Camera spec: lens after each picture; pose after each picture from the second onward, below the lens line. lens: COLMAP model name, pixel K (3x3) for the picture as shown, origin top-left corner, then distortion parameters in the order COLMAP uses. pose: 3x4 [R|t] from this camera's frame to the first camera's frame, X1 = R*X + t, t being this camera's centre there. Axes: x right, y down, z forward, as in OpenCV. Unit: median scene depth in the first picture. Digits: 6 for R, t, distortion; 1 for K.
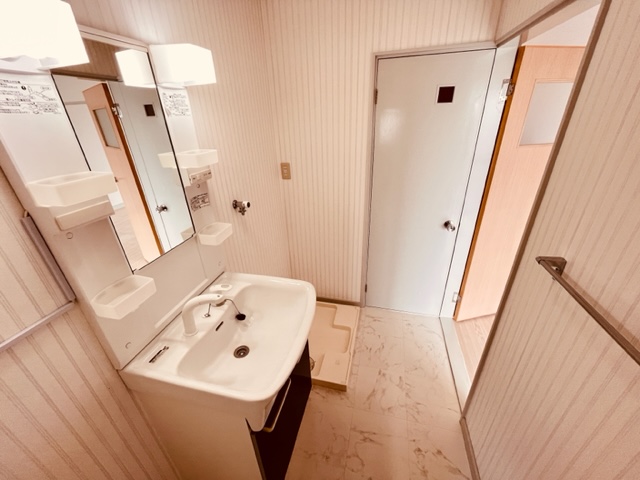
lens RADIAL K [[260.2, 0, 320.0], [0, 260.2, 240.0], [0, 0, 1]] dist [-0.002117, -0.000115]
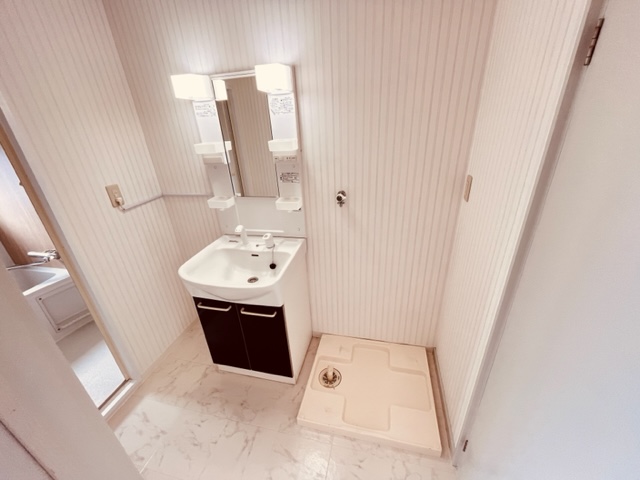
lens RADIAL K [[260.2, 0, 320.0], [0, 260.2, 240.0], [0, 0, 1]] dist [-0.002117, -0.000115]
pose [[0.010616, 0.451250, -0.892334, 0.878700], [-0.387582, 0.824480, 0.412325, -0.487081], [0.921774, 0.341476, 0.183650, 0.987464]]
